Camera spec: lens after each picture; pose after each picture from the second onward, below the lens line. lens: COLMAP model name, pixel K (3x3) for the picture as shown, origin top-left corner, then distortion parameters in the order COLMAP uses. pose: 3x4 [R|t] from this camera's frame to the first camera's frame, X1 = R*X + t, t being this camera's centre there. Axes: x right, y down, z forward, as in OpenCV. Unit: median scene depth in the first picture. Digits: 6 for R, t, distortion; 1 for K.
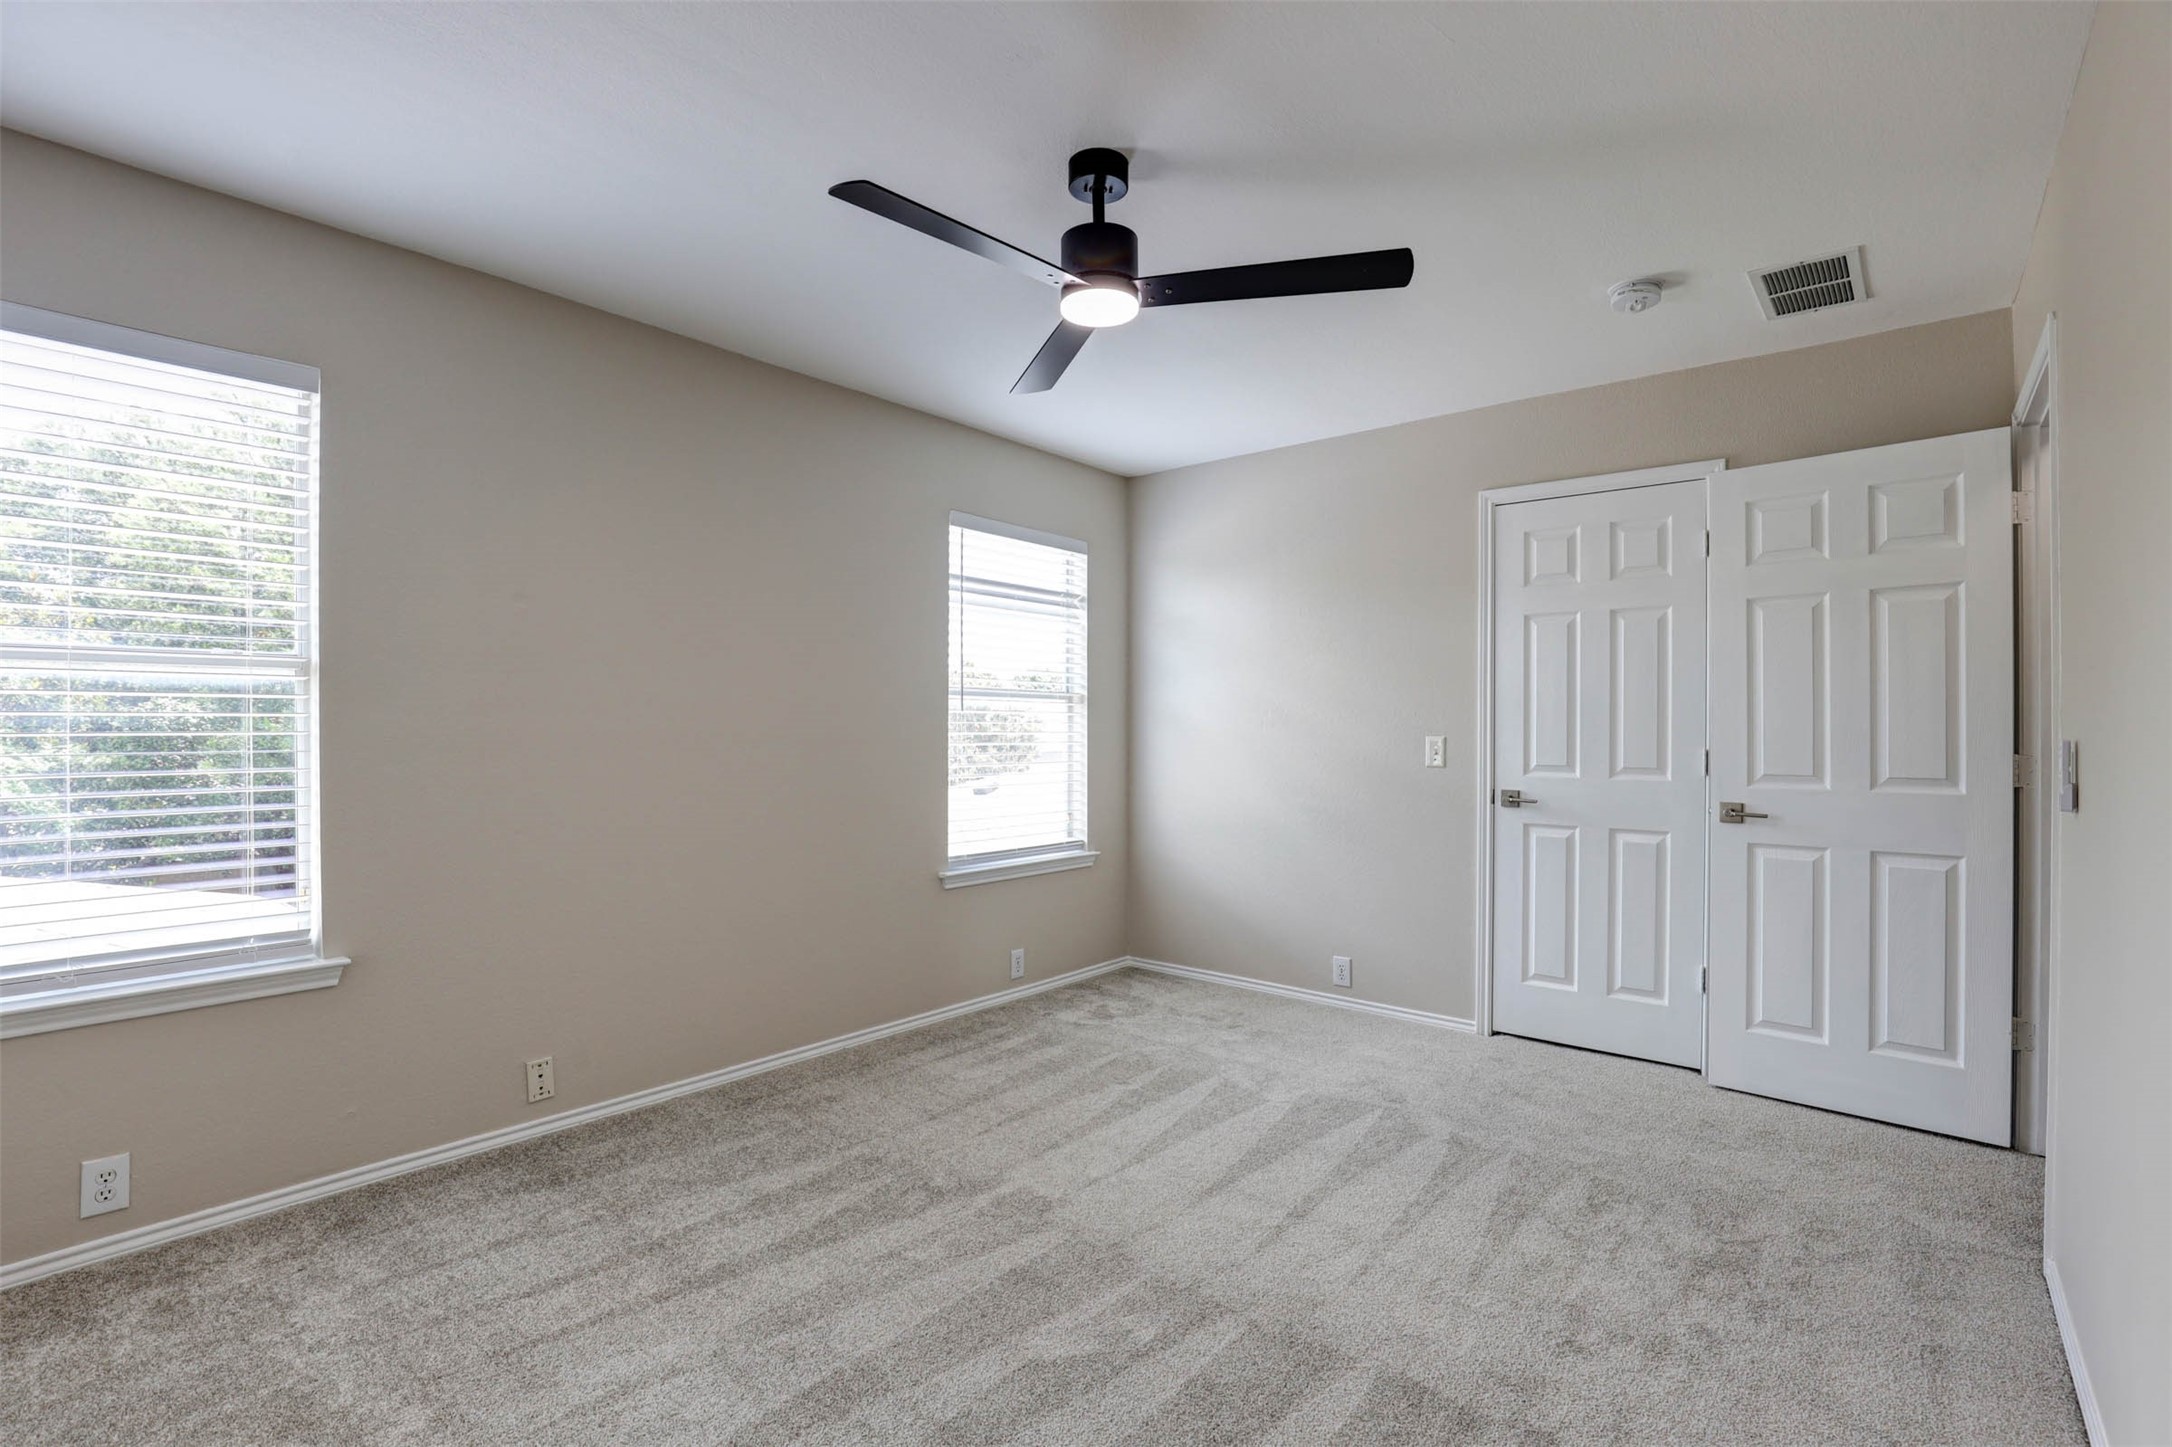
lens RADIAL K [[998.6, 0, 1085.4], [0, 998.6, 730.1], [0, 0, 1]] dist [-0.028853, 0.000368]
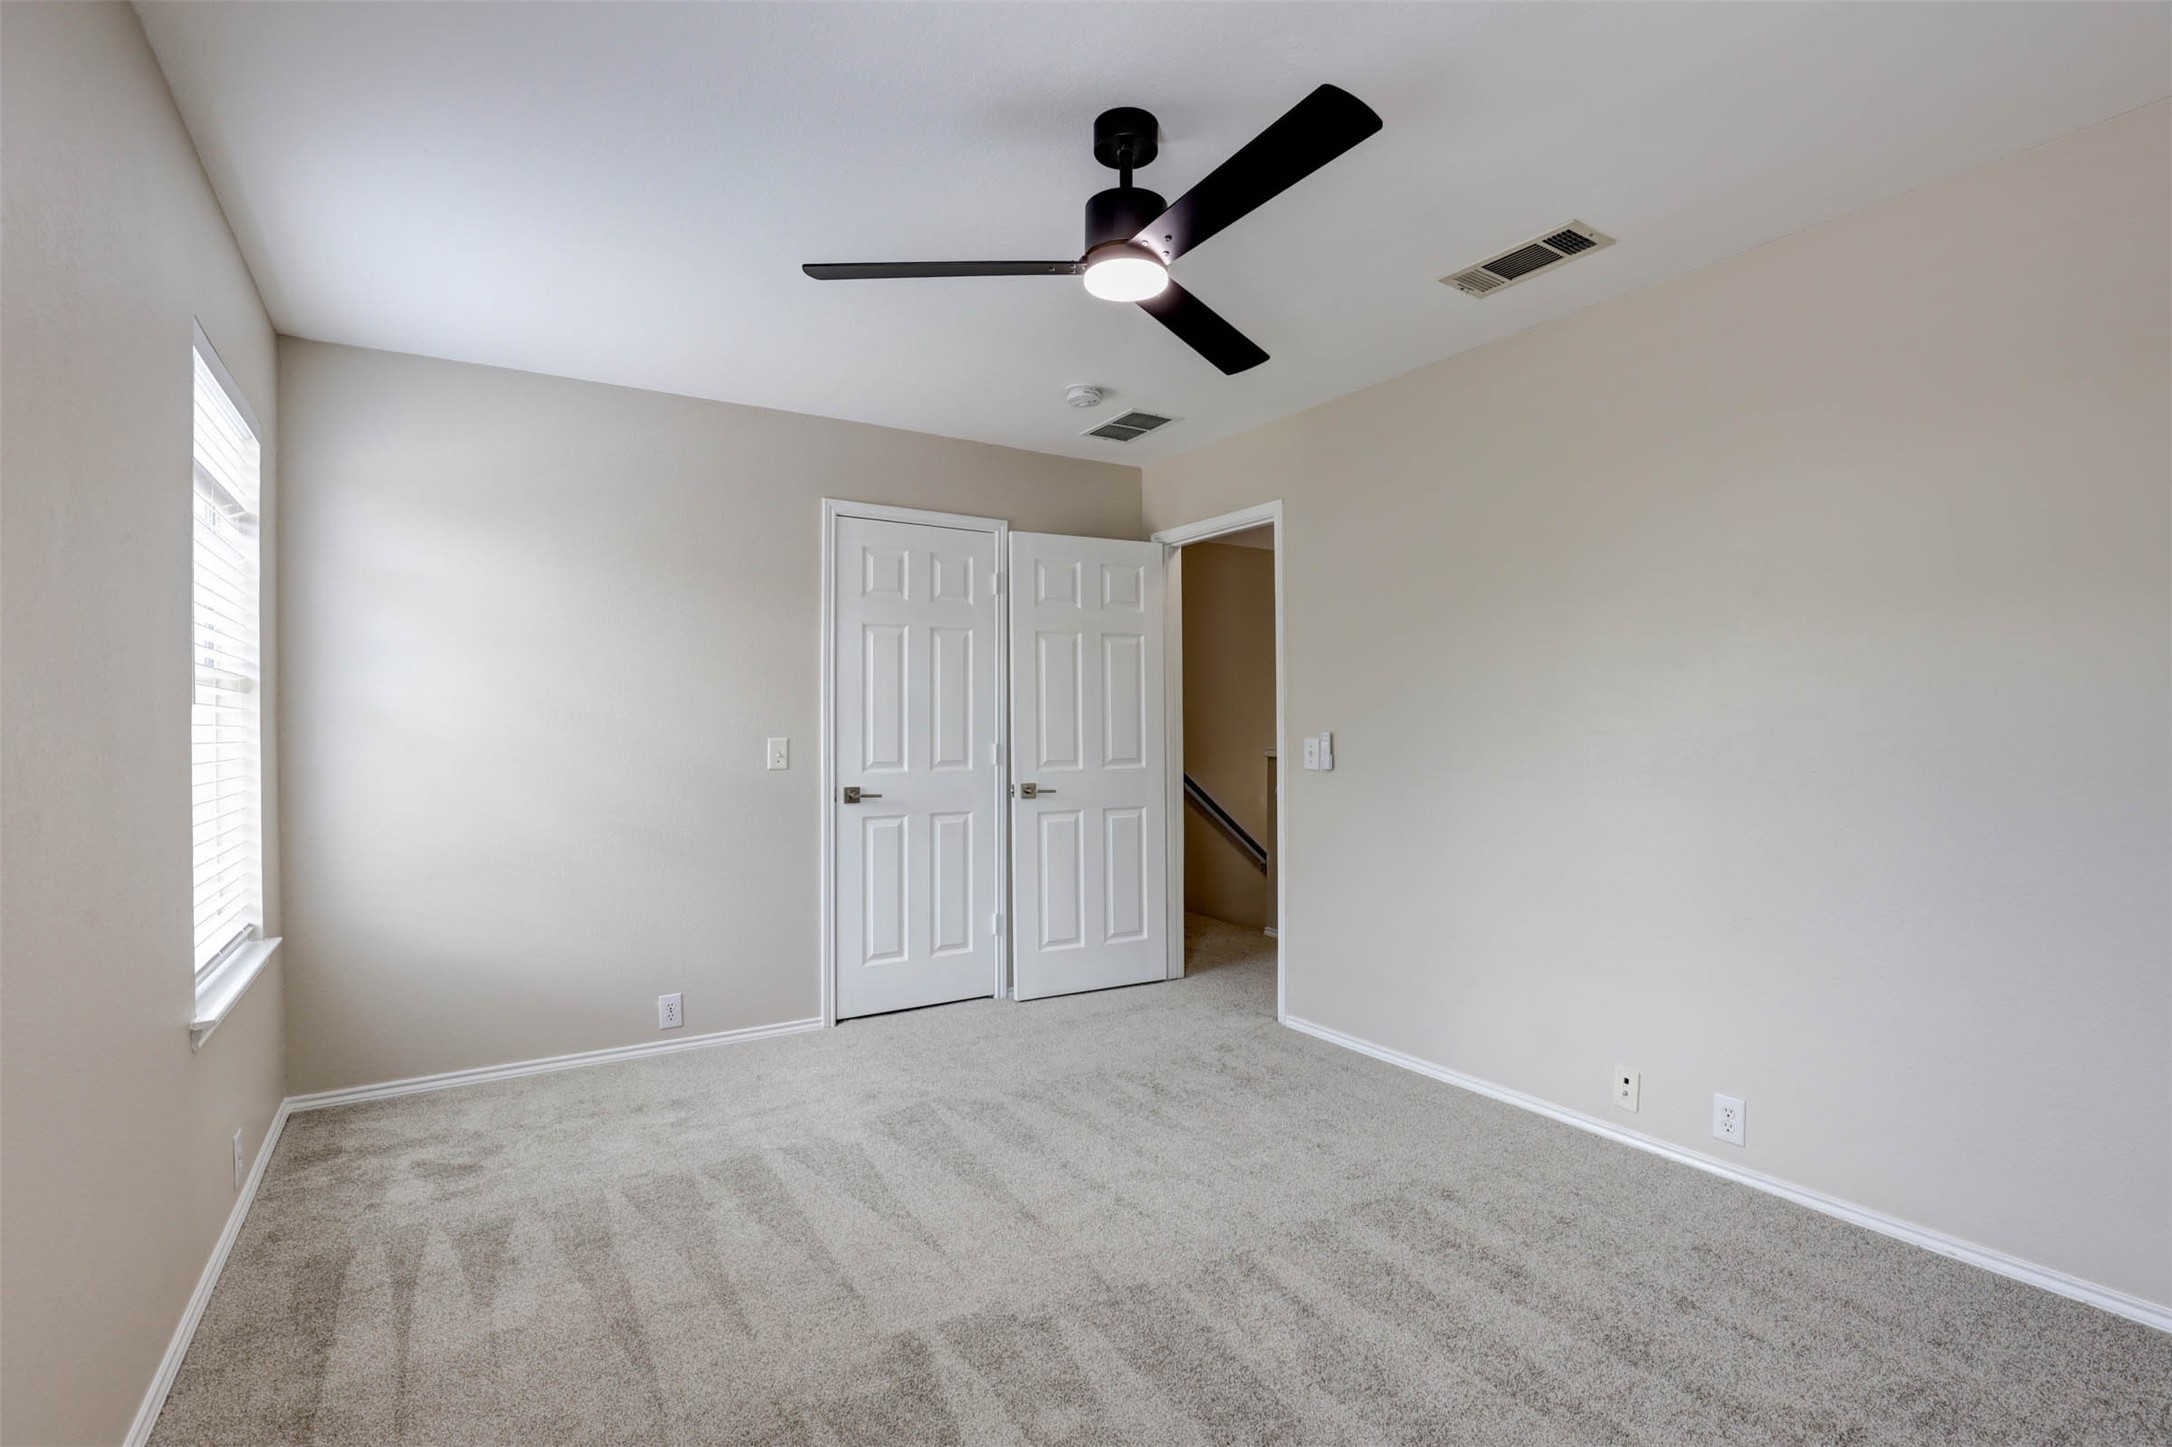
lens RADIAL K [[998.6, 0, 1085.4], [0, 998.6, 730.1], [0, 0, 1]] dist [-0.028853, 0.000368]
pose [[0.303854, -0.008293, 0.952683, -0.540203], [0.009152, 0.999941, 0.005785, -0.004571], [-0.952675, 0.006961, 0.303912, 0.466866]]
